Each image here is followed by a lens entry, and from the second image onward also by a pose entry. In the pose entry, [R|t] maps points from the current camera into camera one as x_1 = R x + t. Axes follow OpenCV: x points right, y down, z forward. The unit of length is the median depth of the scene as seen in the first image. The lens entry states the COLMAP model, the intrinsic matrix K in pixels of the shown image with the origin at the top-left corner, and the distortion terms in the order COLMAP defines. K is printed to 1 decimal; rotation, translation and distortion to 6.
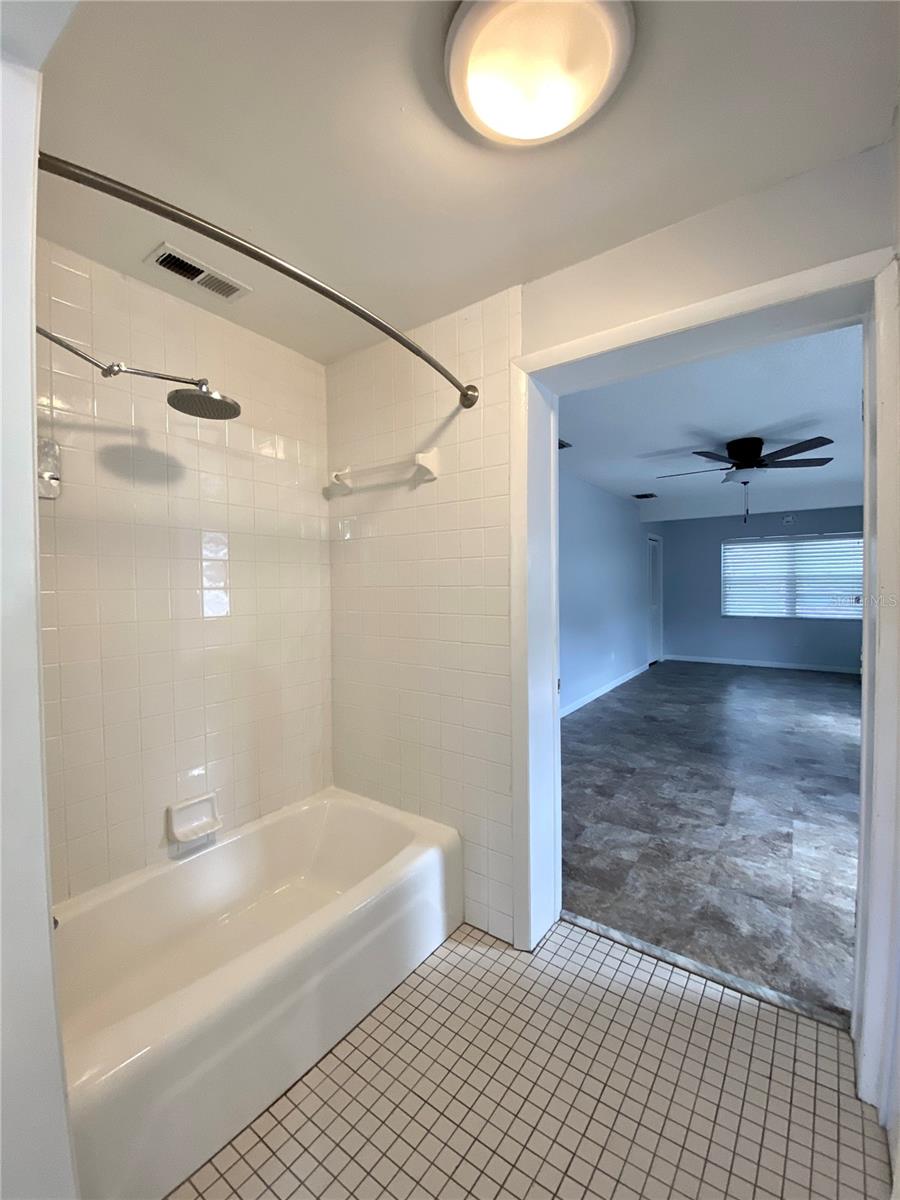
lens RADIAL K [[489.9, 0, 450.0], [0, 489.9, 600.0], [0, 0, 1]] dist [0.031325, -0.026312]
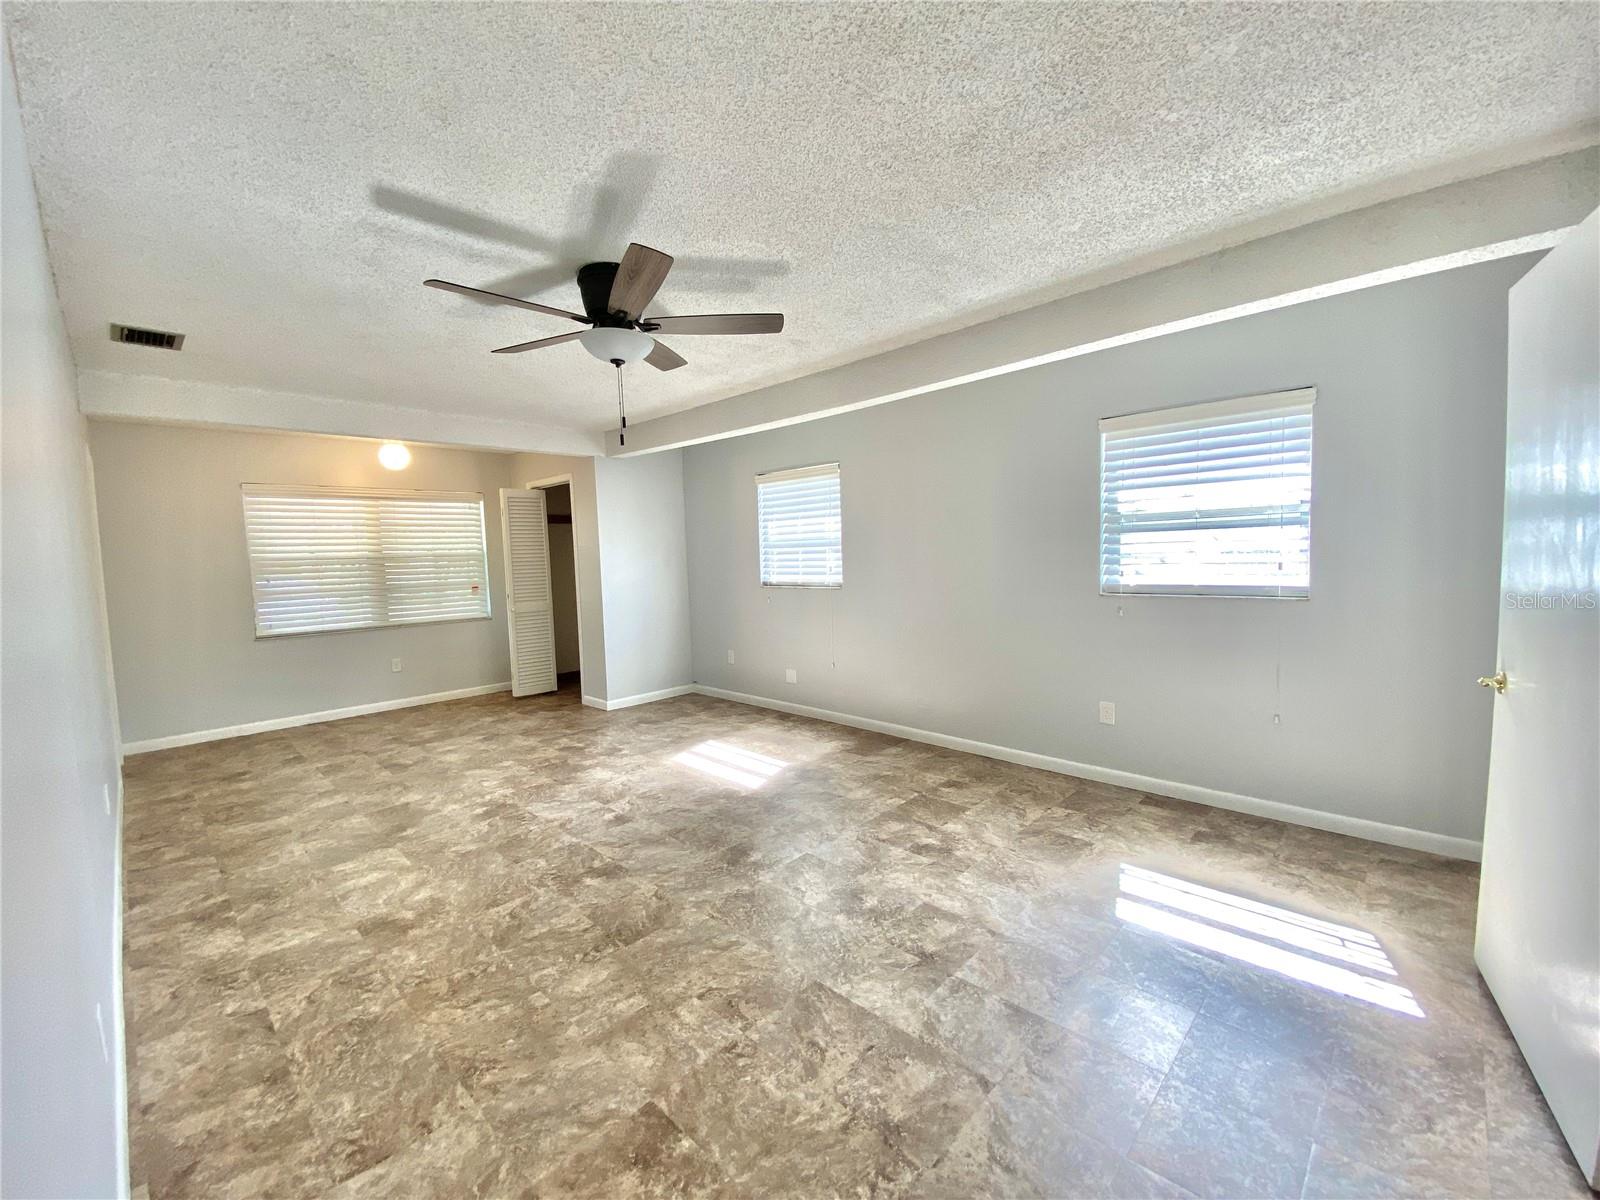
lens RADIAL K [[653.2, 0, 800.0], [0, 653.2, 600.0], [0, 0, 1]] dist [0.031325, -0.026312]
pose [[0.147677, -0.068718, 0.986645, -0.043784], [0.058048, 0.996466, 0.060714, -0.035895], [-0.987331, 0.048307, 0.151144, 0.876113]]
